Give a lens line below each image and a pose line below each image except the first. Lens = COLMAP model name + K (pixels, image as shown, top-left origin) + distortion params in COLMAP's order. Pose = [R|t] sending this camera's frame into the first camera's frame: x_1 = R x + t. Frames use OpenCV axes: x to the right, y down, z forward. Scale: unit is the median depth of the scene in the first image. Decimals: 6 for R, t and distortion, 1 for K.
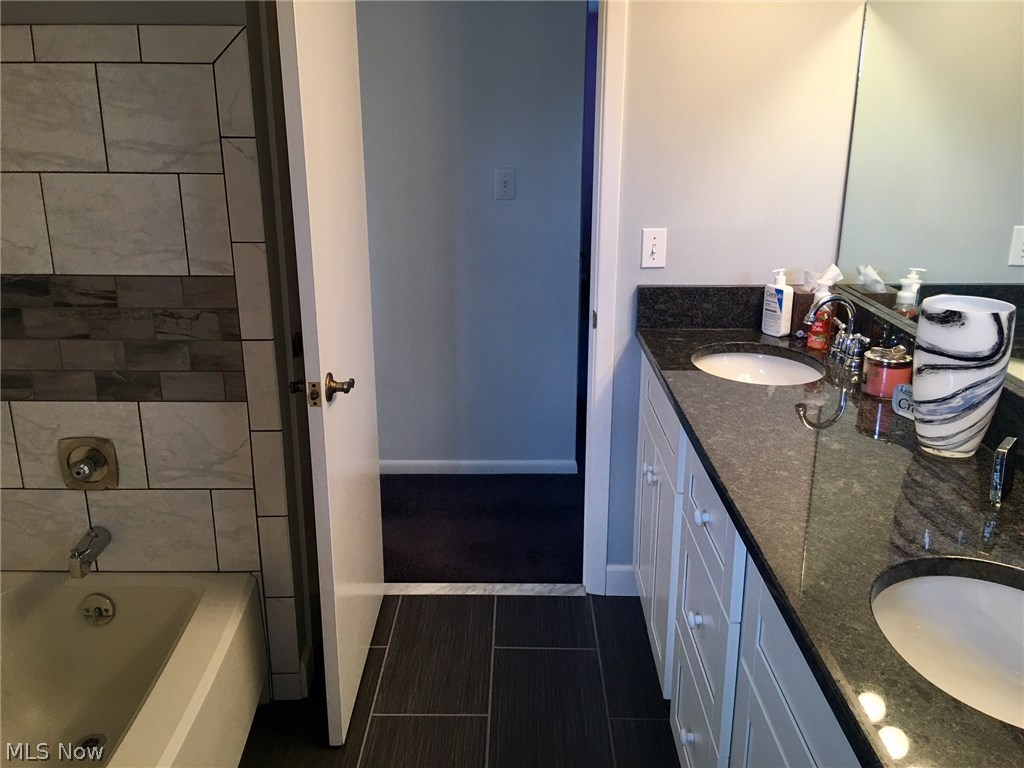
lens RADIAL K [[871.2, 0, 513.6], [0, 871.2, 386.6], [0, 0, 1]] dist [0.048619, -0.049950]
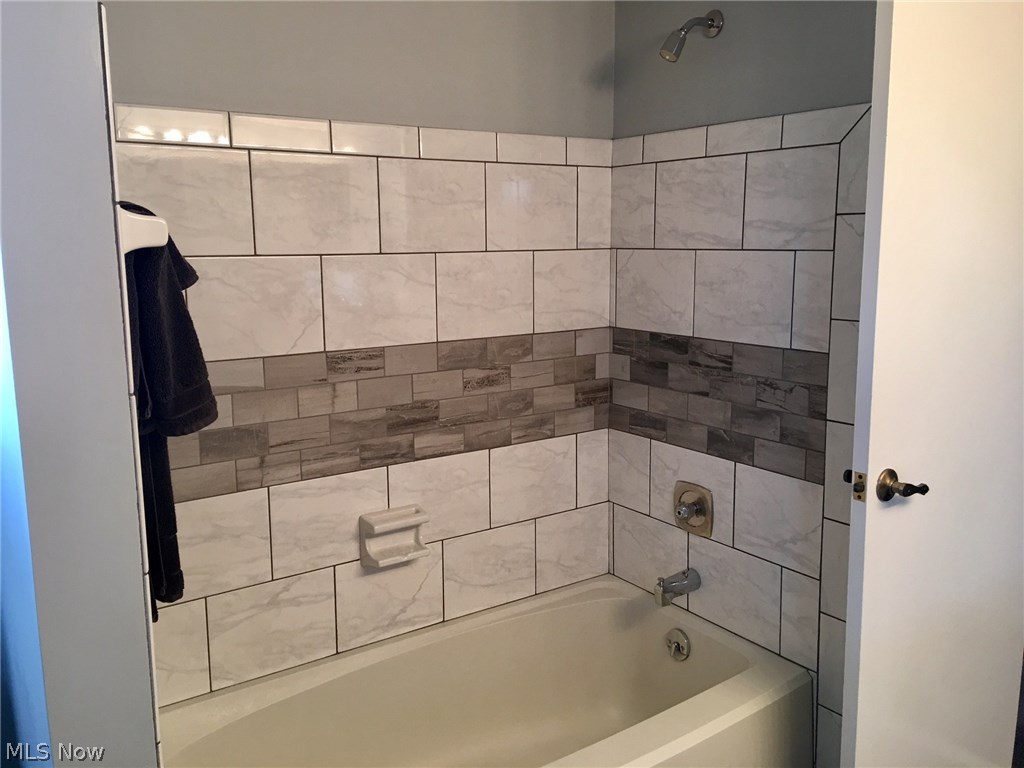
lens RADIAL K [[871.2, 0, 511.6], [0, 871.2, 382.1], [0, 0, 1]] dist [0.048619, -0.049950]
pose [[0.556737, 0.126703, -0.820969, 0.285763], [-0.239182, 0.970896, -0.012358, 0.001134], [0.795510, 0.203241, 0.570838, 0.166693]]
